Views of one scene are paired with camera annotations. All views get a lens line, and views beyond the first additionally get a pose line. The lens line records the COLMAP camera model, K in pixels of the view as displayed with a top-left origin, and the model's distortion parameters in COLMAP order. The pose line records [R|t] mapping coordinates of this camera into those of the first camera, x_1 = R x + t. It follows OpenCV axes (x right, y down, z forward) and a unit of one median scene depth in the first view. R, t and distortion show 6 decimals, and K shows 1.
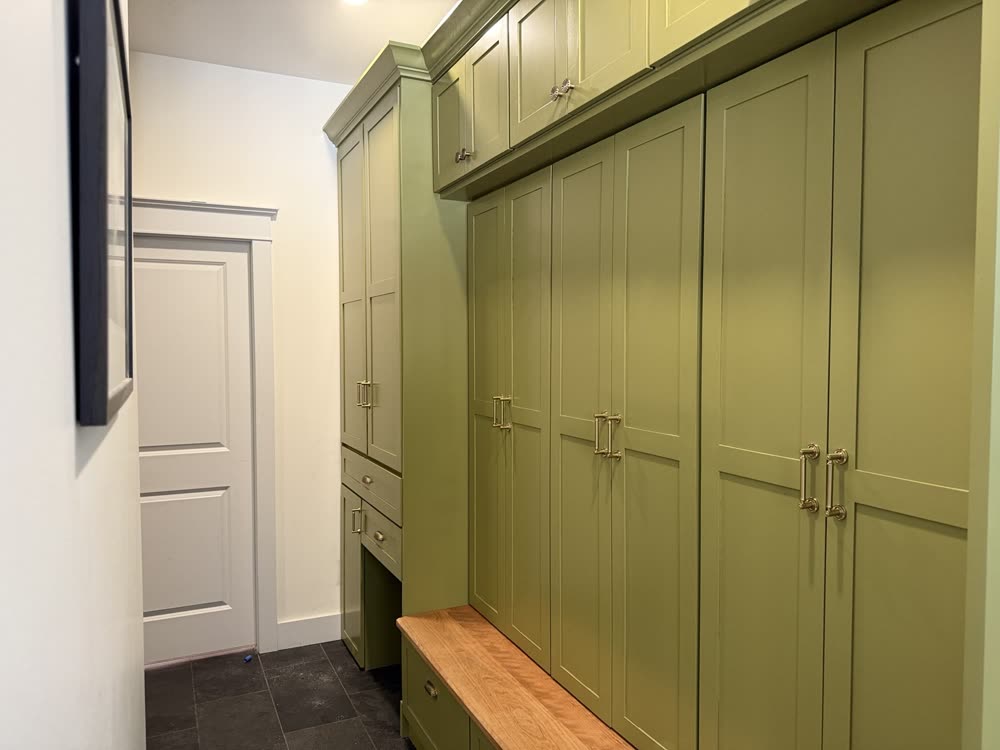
lens RADIAL K [[703.2, 0, 500.0], [0, 703.2, 375.0], [0, 0, 1]] dist [-0.005902, -0.071965]
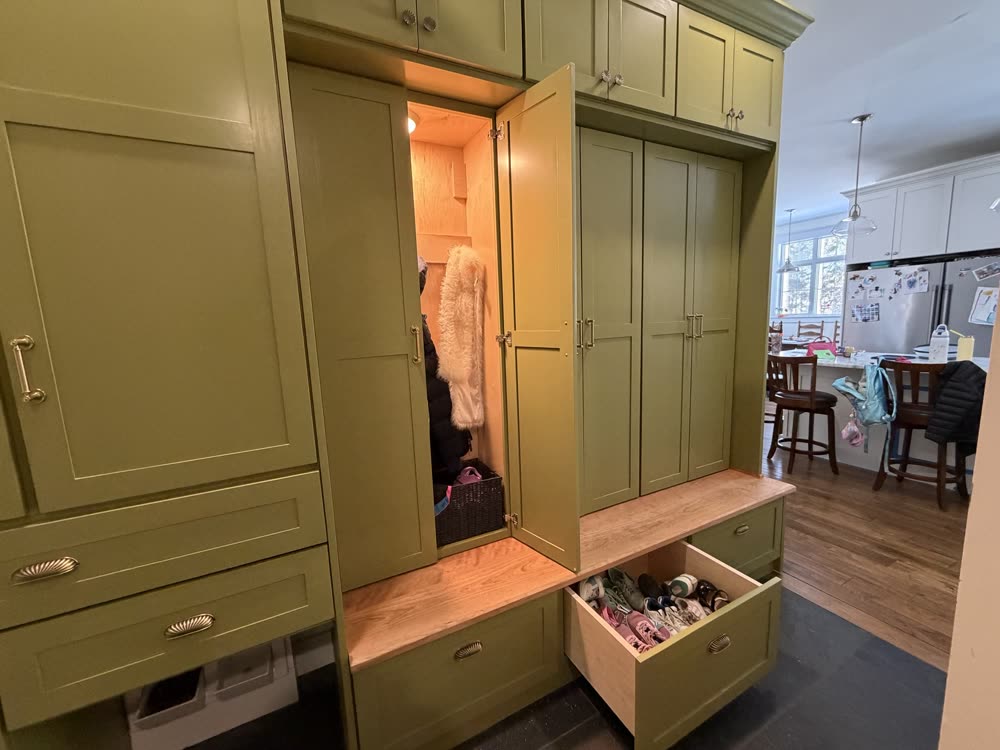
lens RADIAL K [[391.4, 0, 500.0], [0, 391.4, 375.0], [0, 0, 1]] dist [0.000133, 0.000020]
pose [[-0.022482, -0.134334, 0.990681, -0.852019], [0.086539, 0.986951, 0.135792, 0.052640], [-0.995995, 0.088786, -0.010564, 1.454260]]
